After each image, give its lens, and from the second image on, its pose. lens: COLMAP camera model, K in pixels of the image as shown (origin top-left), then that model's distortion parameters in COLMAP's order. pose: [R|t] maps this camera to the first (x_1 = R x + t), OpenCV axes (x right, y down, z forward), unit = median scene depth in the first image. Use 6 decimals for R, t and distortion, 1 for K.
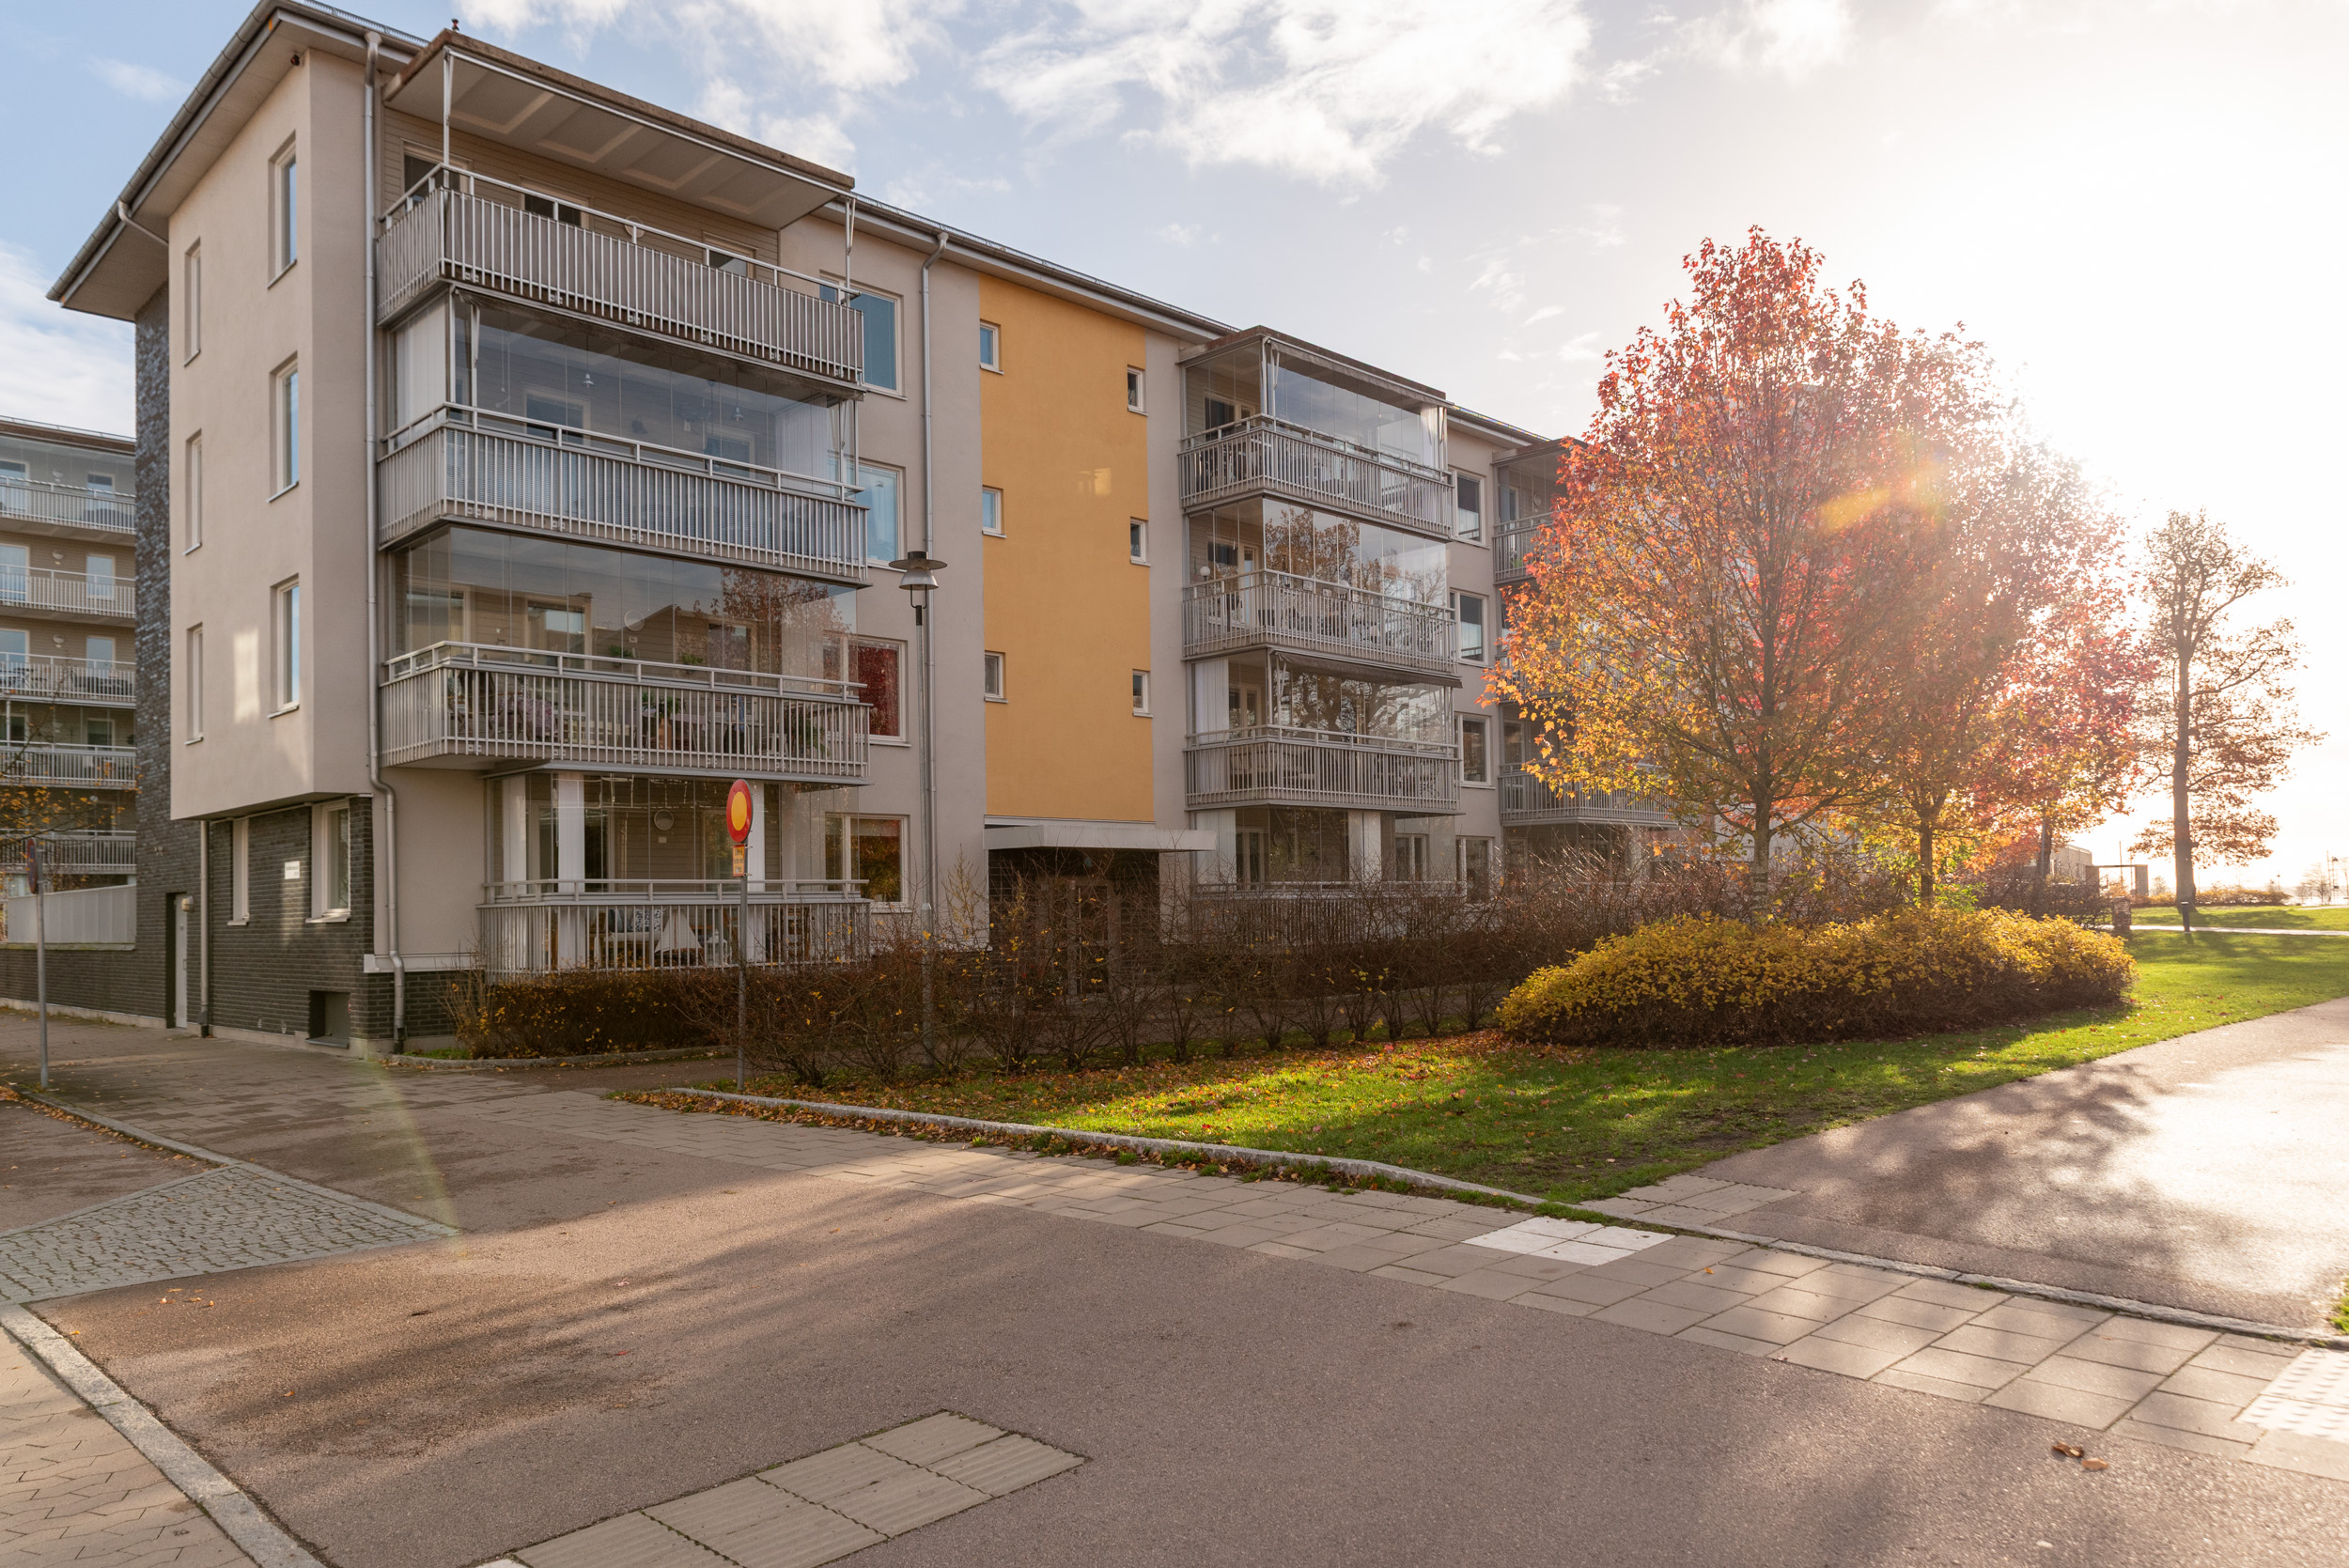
lens RADIAL K [[1585.7, 0, 1171.7], [0, 1585.7, 794.7], [0, 0, 1]] dist [0.009138, -0.001029]
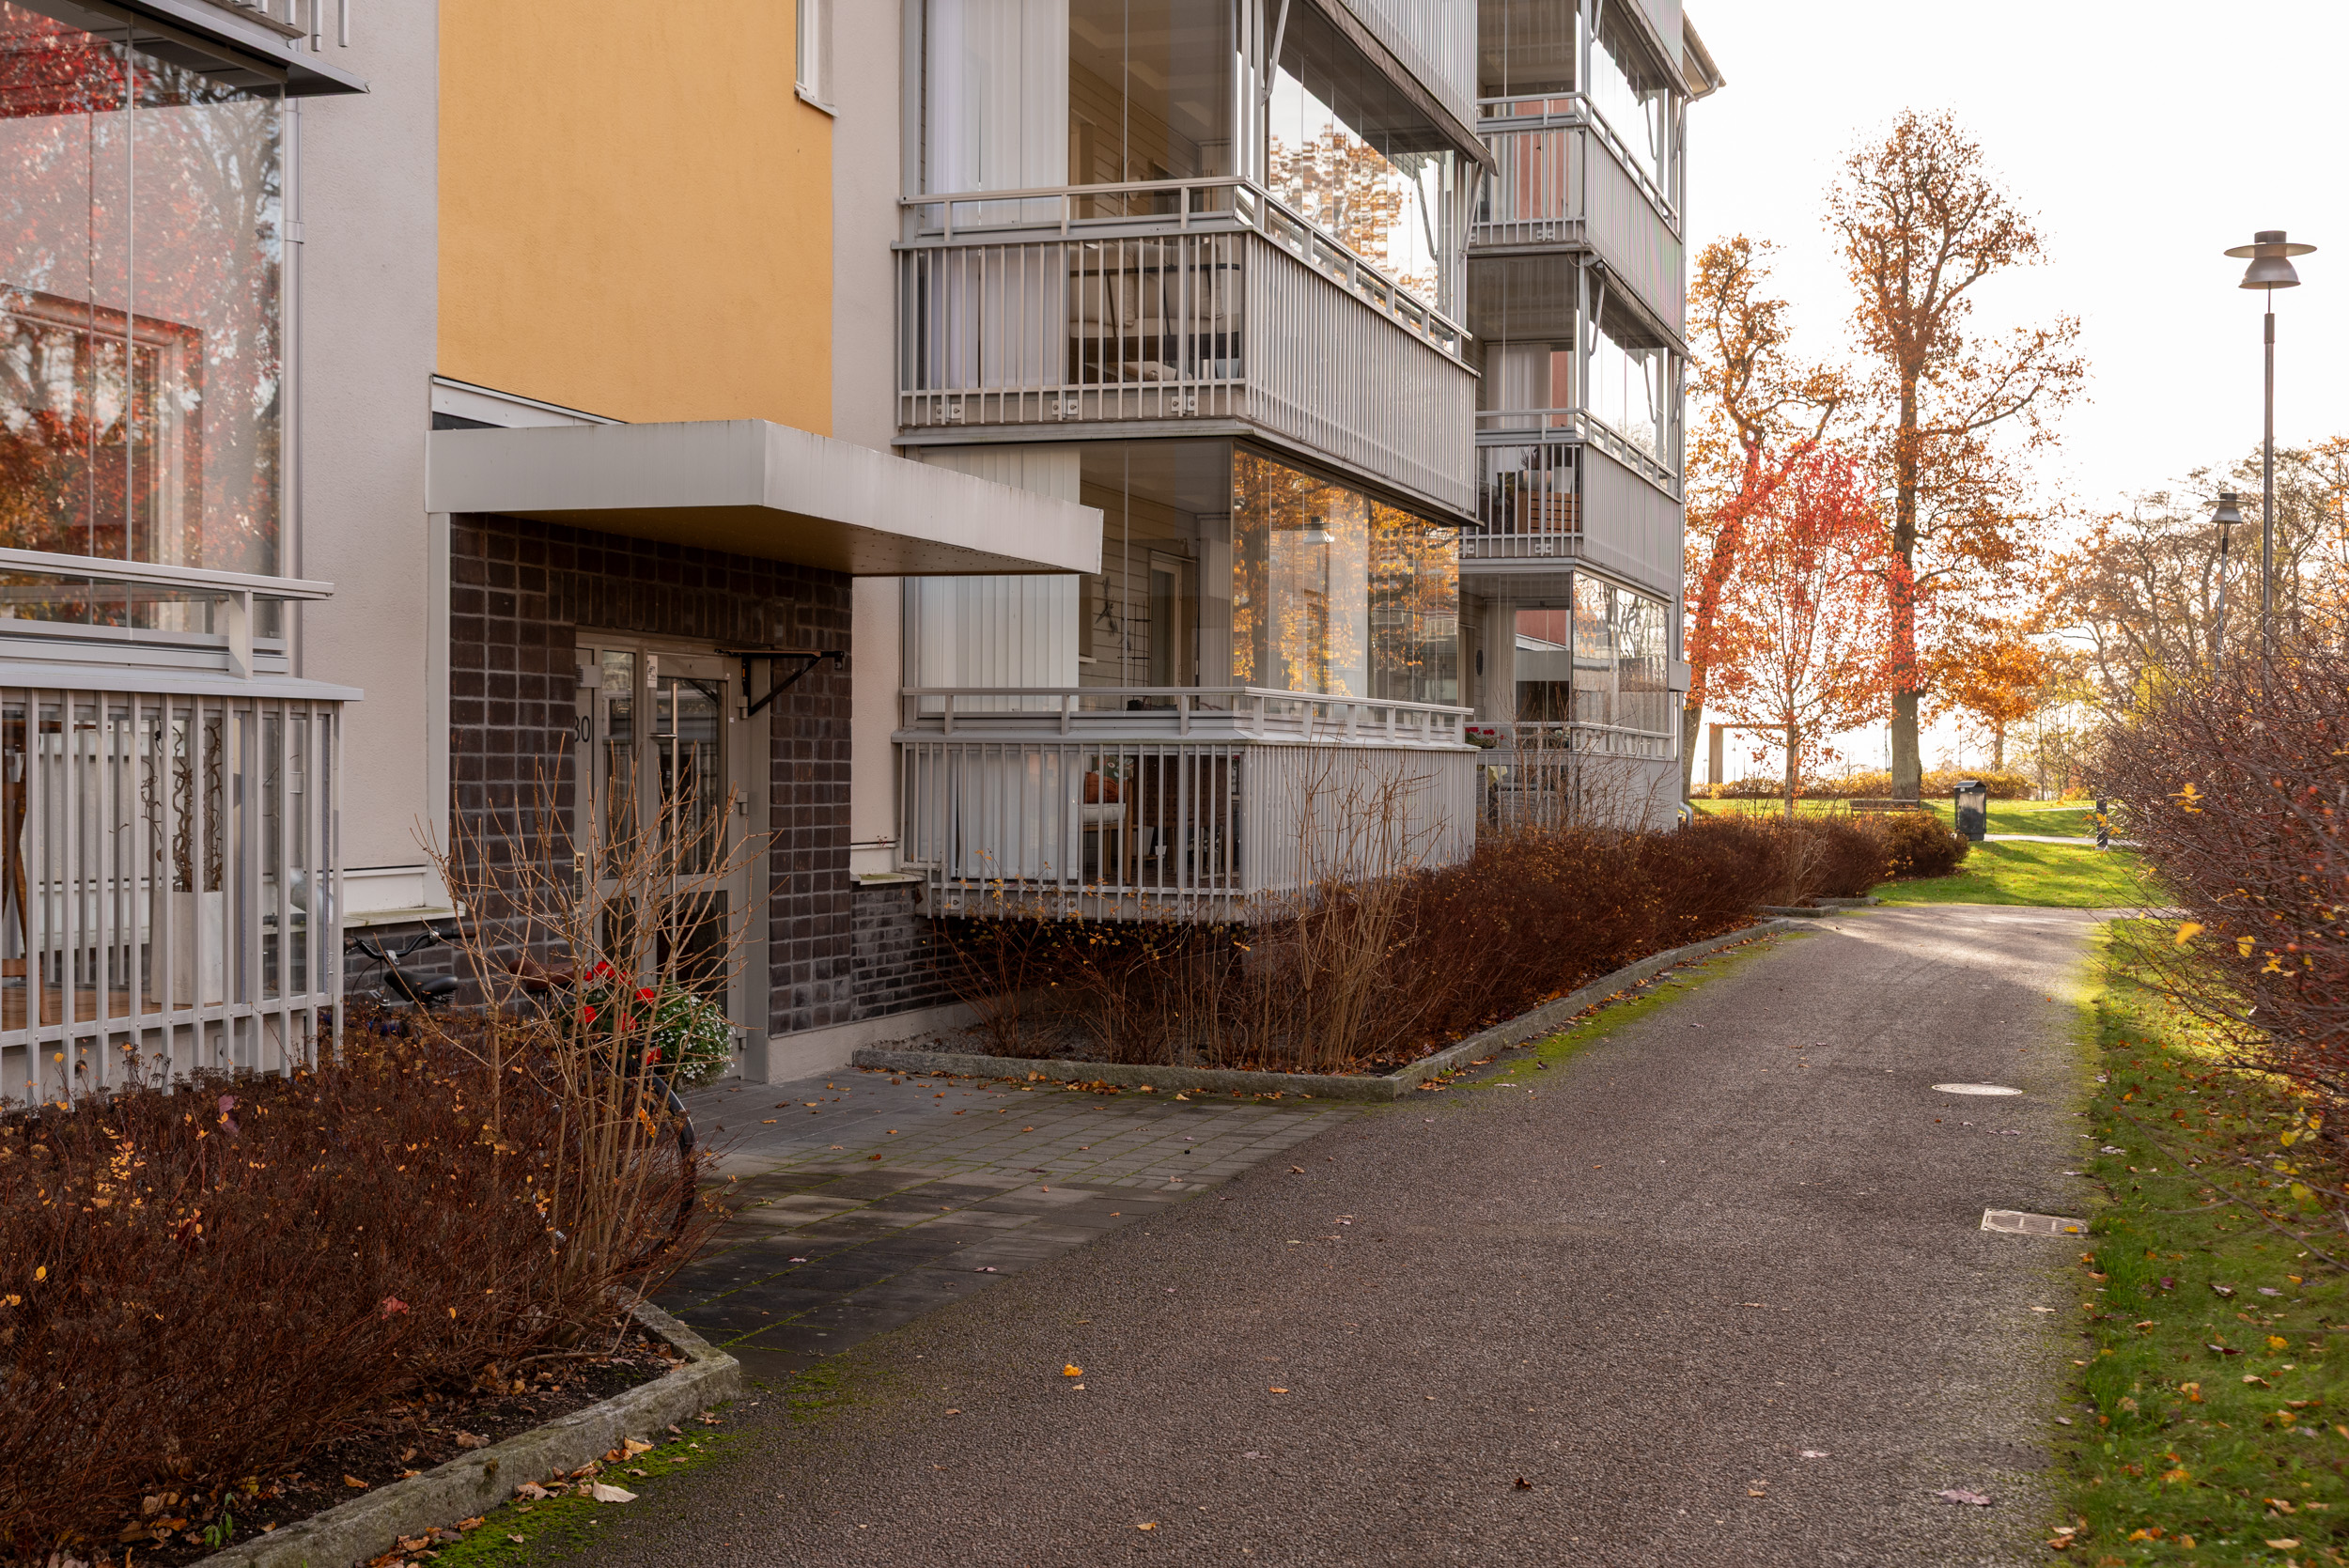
lens RADIAL K [[2865.9, 0, 1174.4], [0, 2865.9, 779.8], [0, 0, 1]] dist [0.010686, 0.000000]
pose [[0.891784, 0.017814, 0.452111, -0.190048], [-0.049417, 0.997082, 0.058187, 0.038998], [-0.449755, -0.074233, 0.890062, 0.481986]]
